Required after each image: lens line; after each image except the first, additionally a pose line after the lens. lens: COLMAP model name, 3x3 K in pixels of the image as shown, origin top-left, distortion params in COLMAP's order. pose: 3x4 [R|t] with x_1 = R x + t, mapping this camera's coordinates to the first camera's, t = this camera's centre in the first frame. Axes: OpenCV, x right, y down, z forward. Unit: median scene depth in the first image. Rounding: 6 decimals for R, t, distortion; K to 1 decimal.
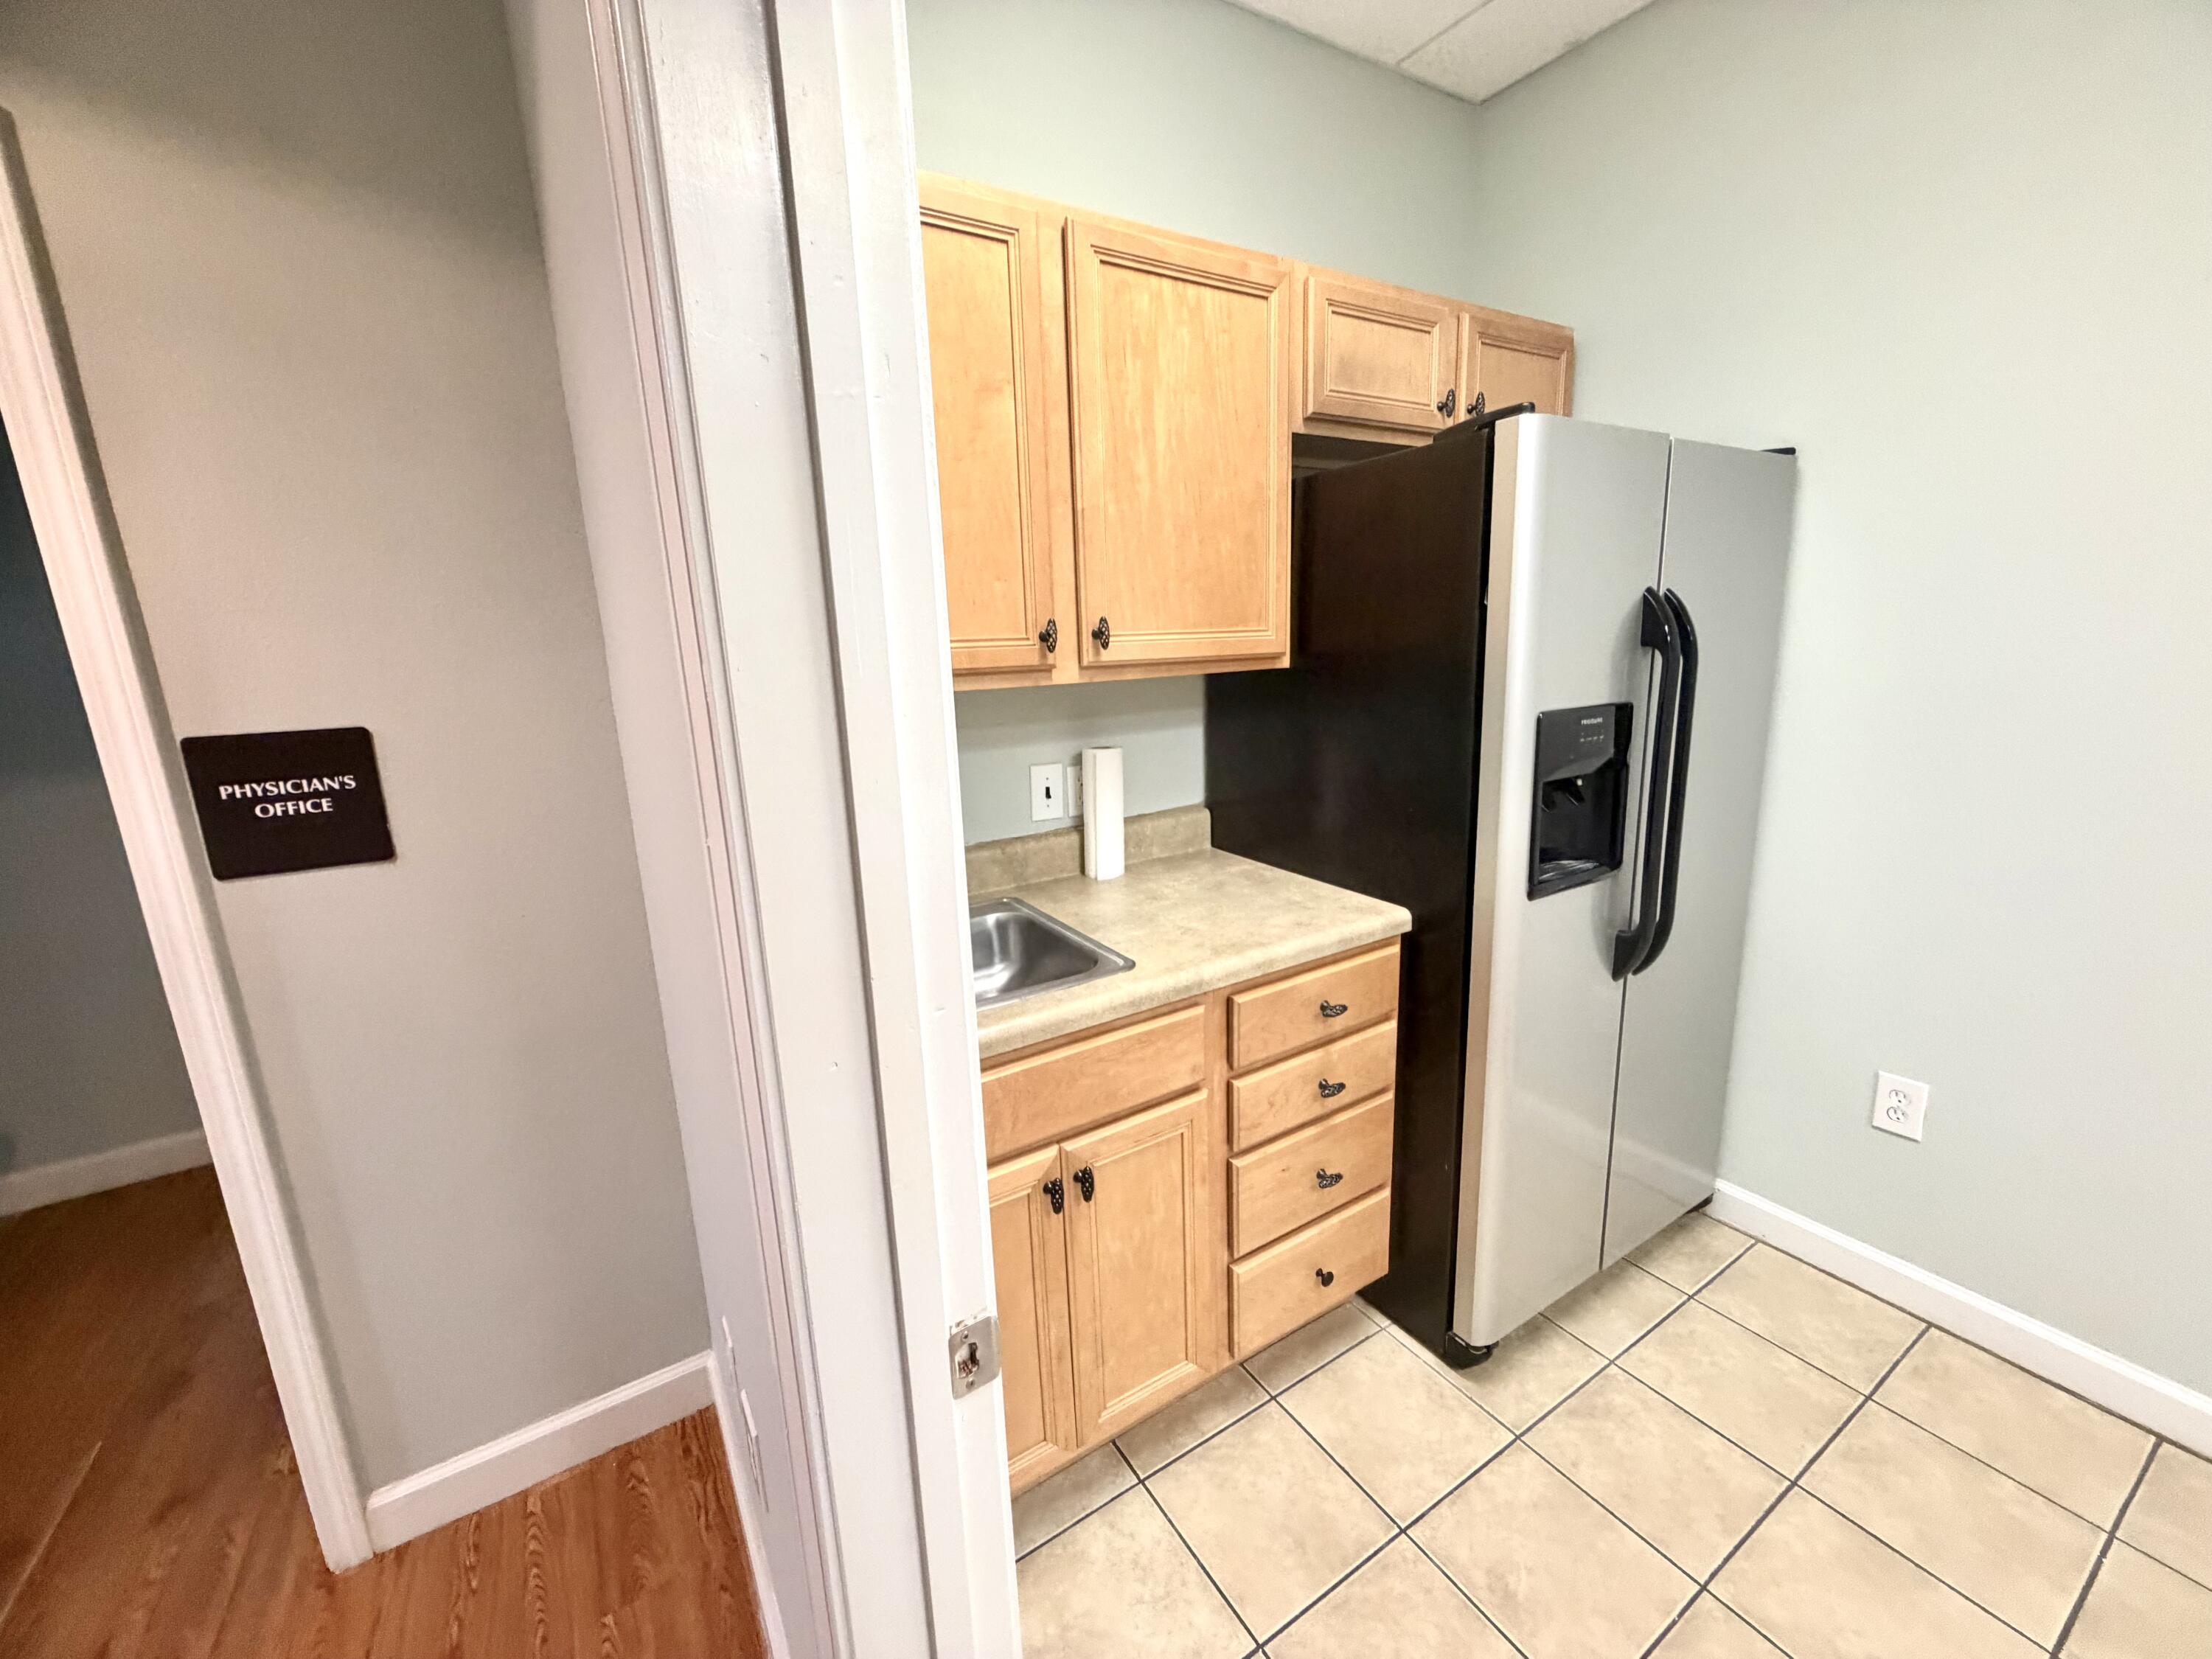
lens RADIAL K [[885.0, 0, 1102.7], [0, 885.0, 824.7], [0, 0, 1]] dist [-0.000454, -0.000105]
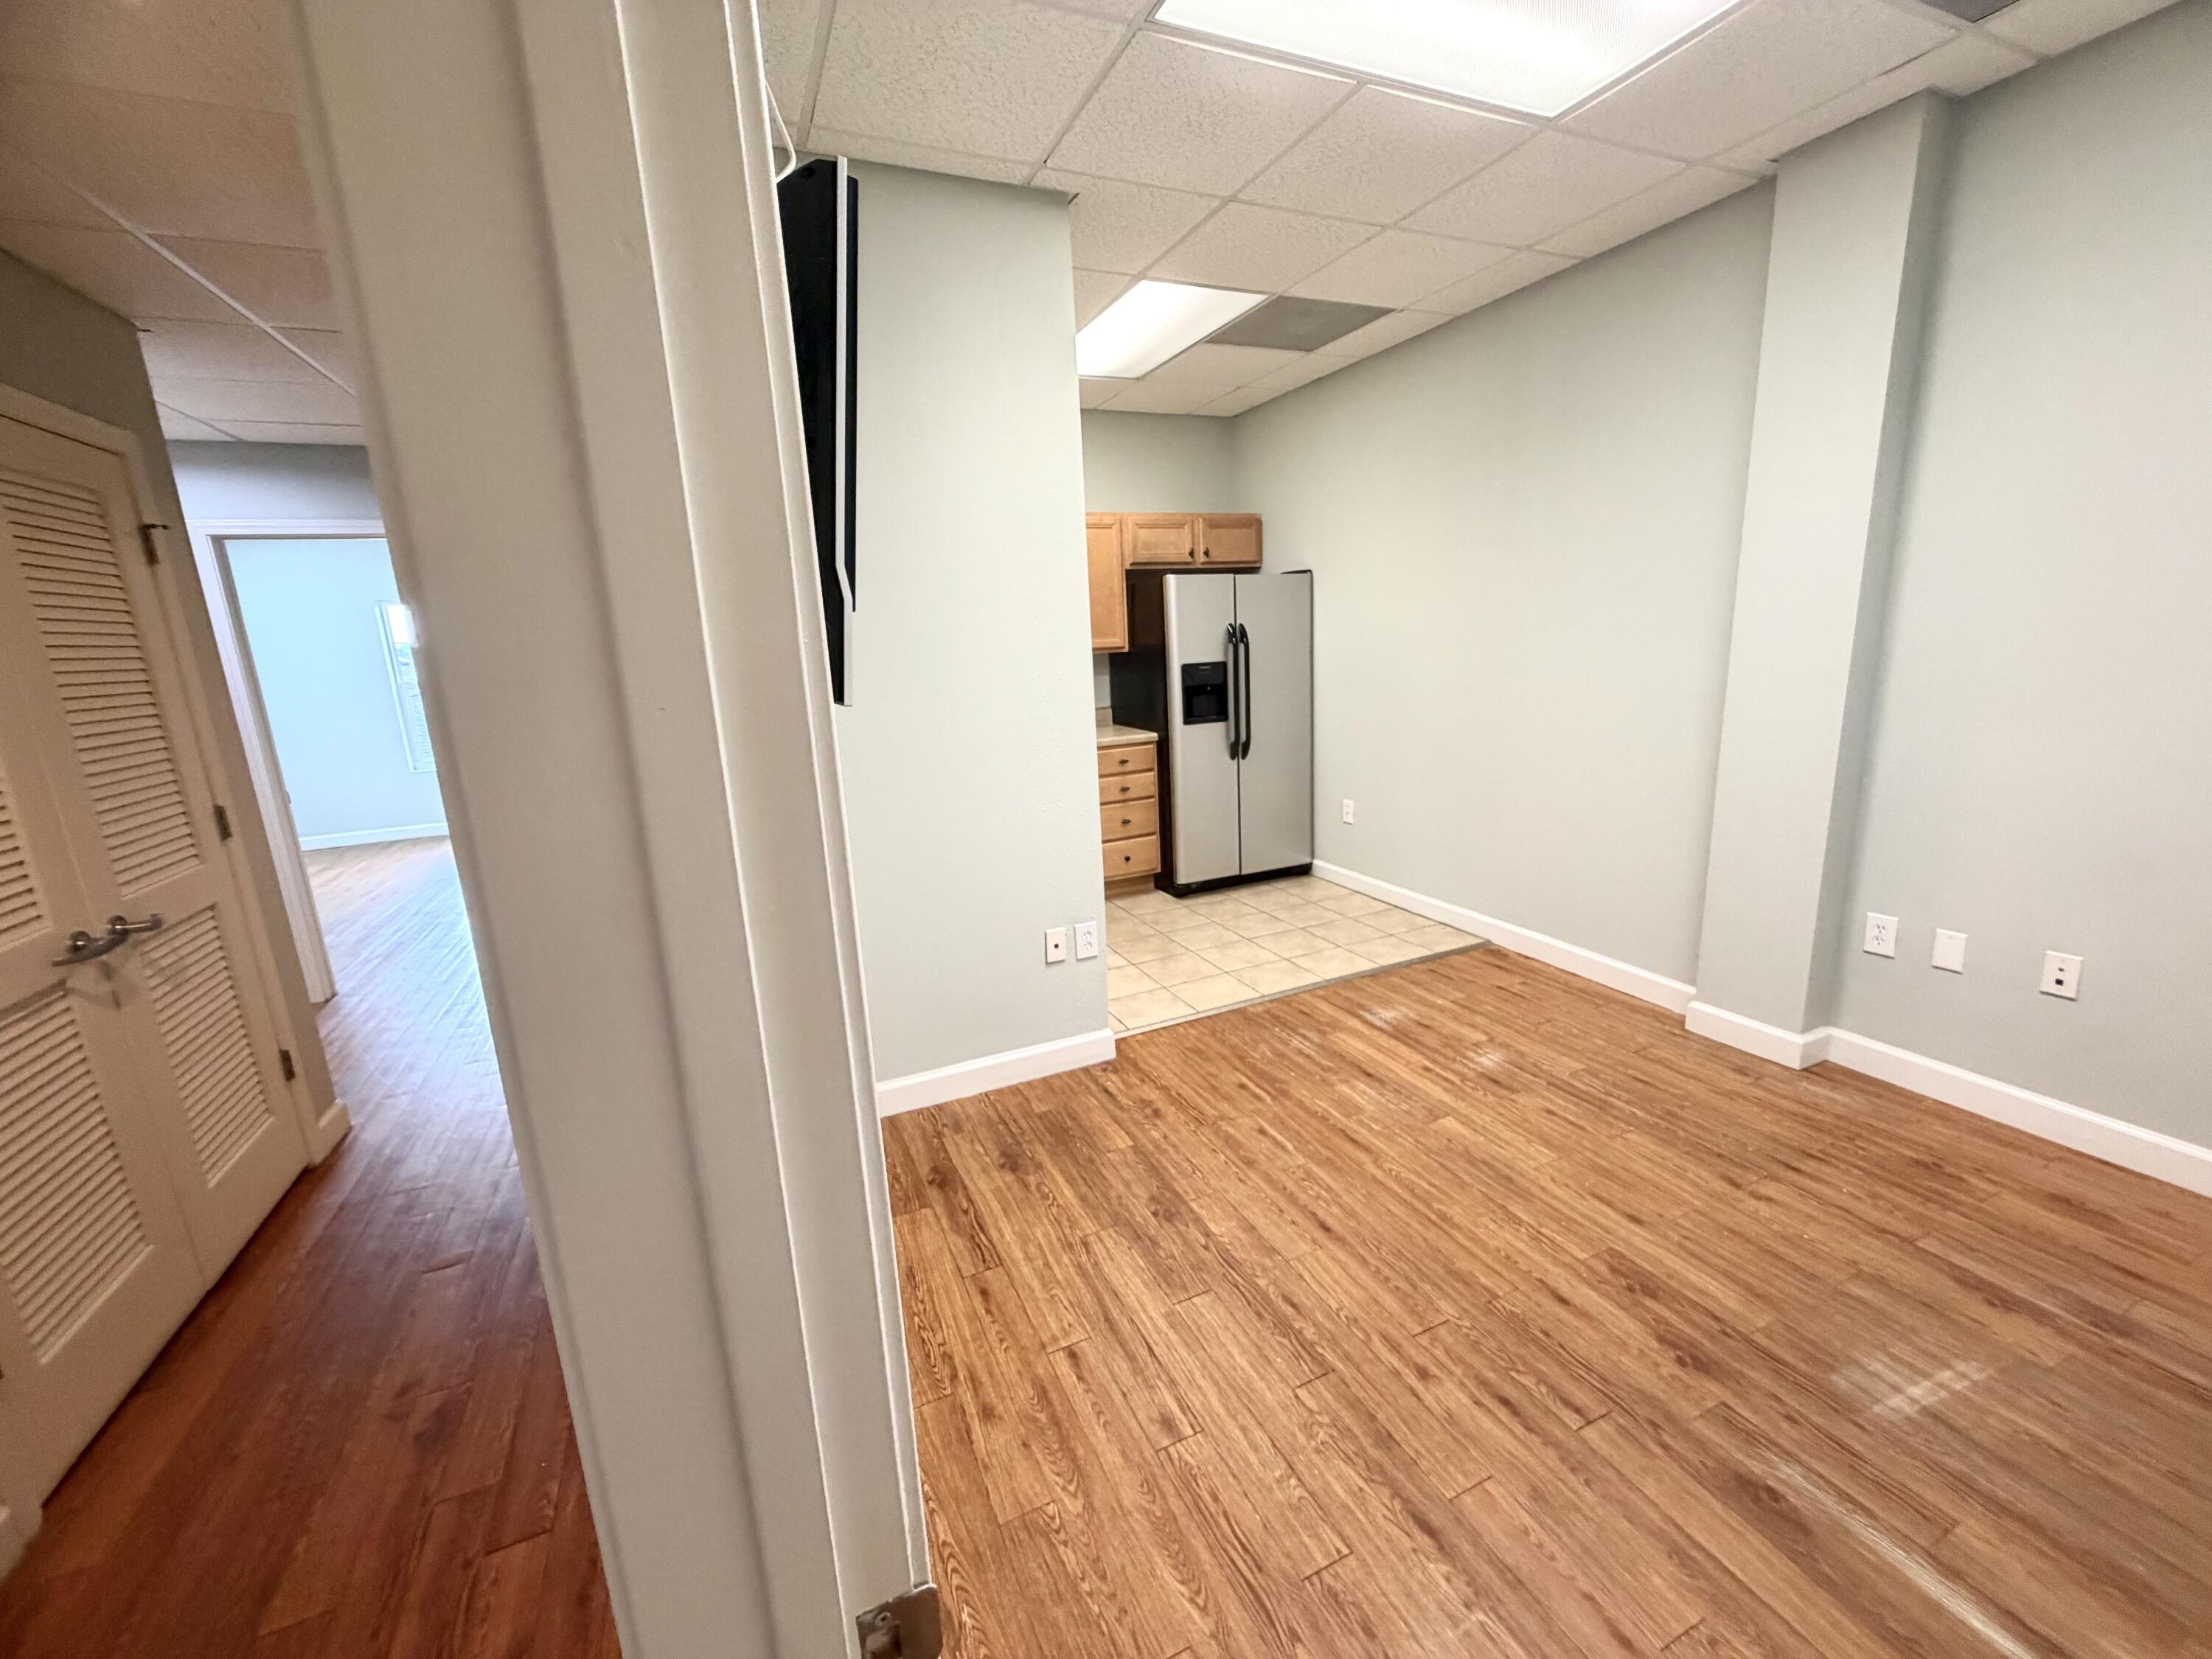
lens RADIAL K [[885.0, 0, 1109.1], [0, 885.0, 826.6], [0, 0, 1]] dist [-0.000454, -0.000105]
pose [[0.989483, 0.017452, -0.143596, 0.601429], [-0.017090, 0.999847, 0.003759, 0.388749], [0.143639, -0.001265, 0.989629, -1.891285]]
